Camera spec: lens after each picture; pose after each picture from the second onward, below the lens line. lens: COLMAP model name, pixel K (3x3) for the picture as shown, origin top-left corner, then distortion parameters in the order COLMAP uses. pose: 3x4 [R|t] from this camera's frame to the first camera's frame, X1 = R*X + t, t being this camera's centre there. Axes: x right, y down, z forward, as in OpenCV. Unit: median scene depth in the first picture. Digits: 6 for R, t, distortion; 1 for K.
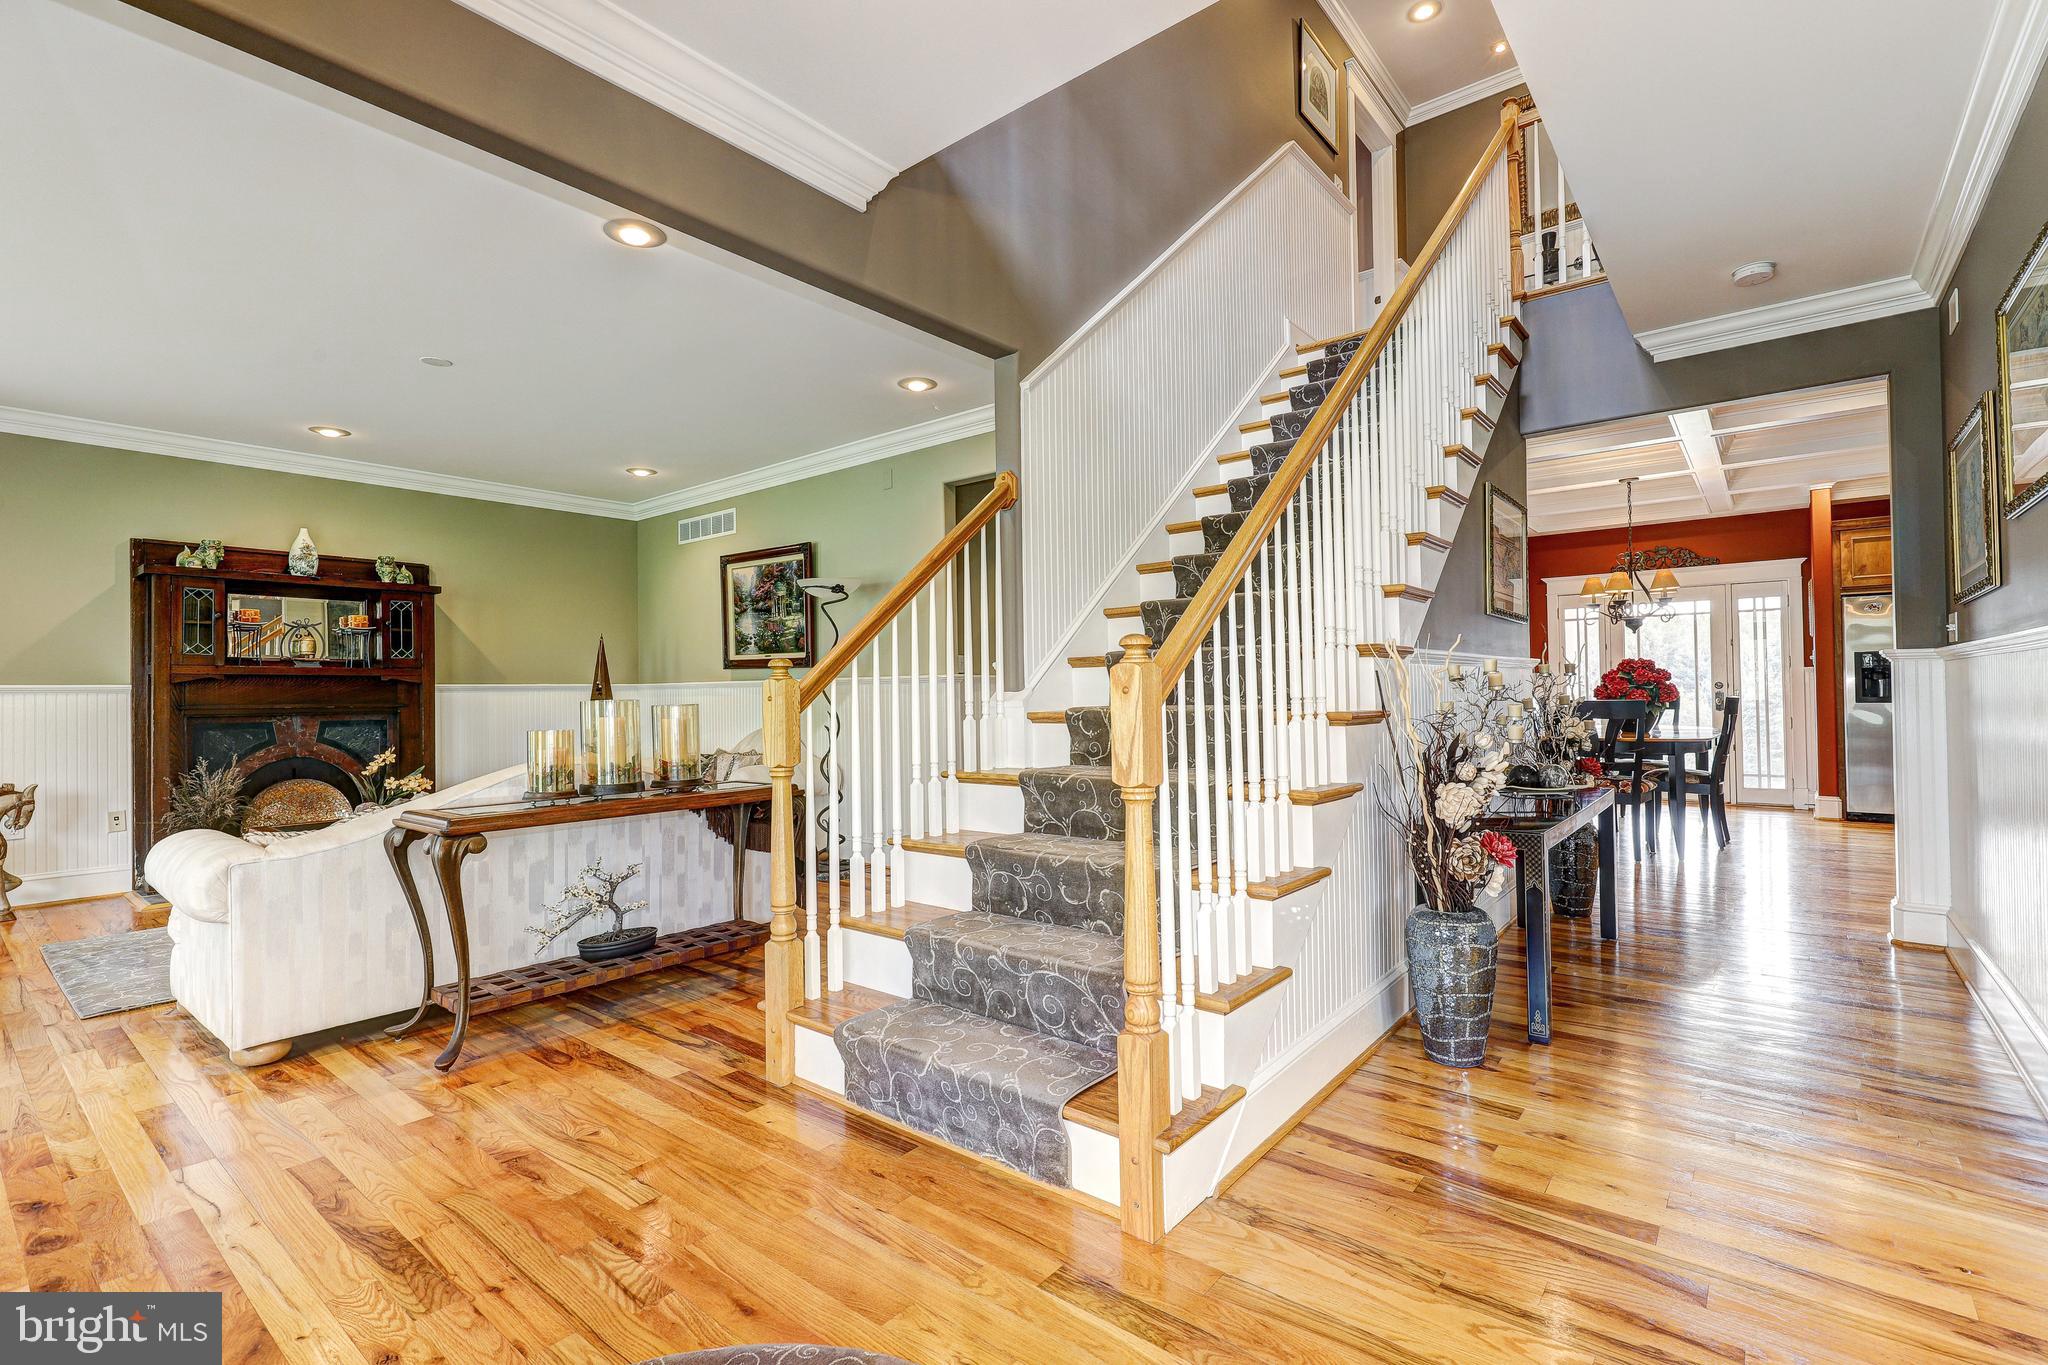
lens RADIAL K [[922.7, 0, 1024.0], [0, 922.7, 682.5], [0, 0, 1]] dist [-0.011265, 0.000850]
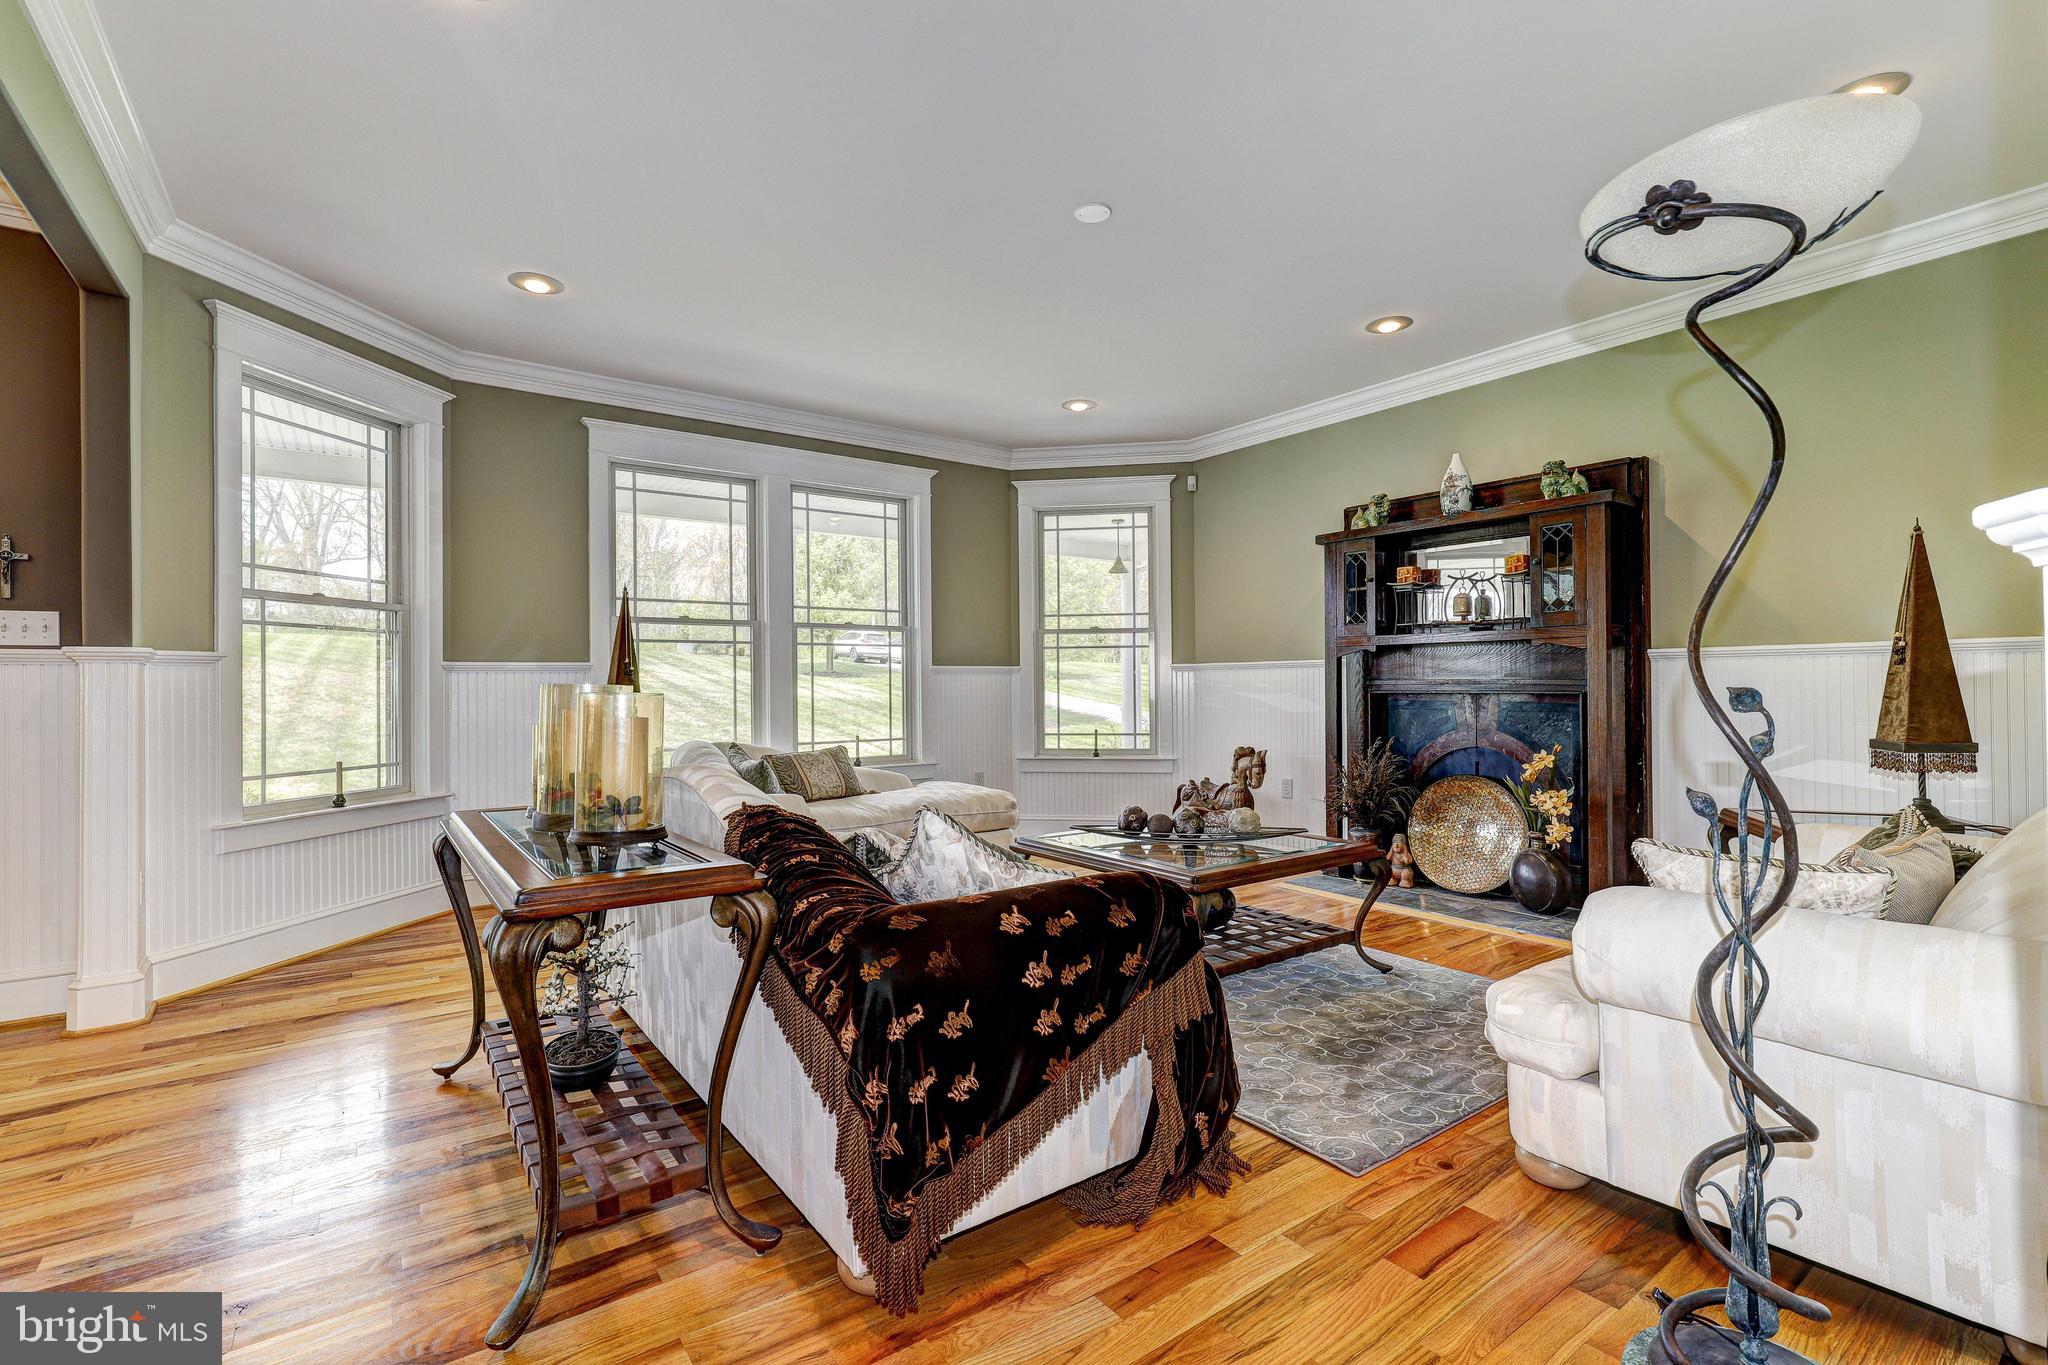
lens RADIAL K [[922.7, 0, 1024.0], [0, 922.7, 682.5], [0, 0, 1]] dist [-0.011265, 0.000850]
pose [[-0.251958, 0.017799, -0.967574, 0.064761], [0.020858, 0.999698, 0.012958, 0.007928], [0.967513, -0.016917, -0.252253, 0.904367]]
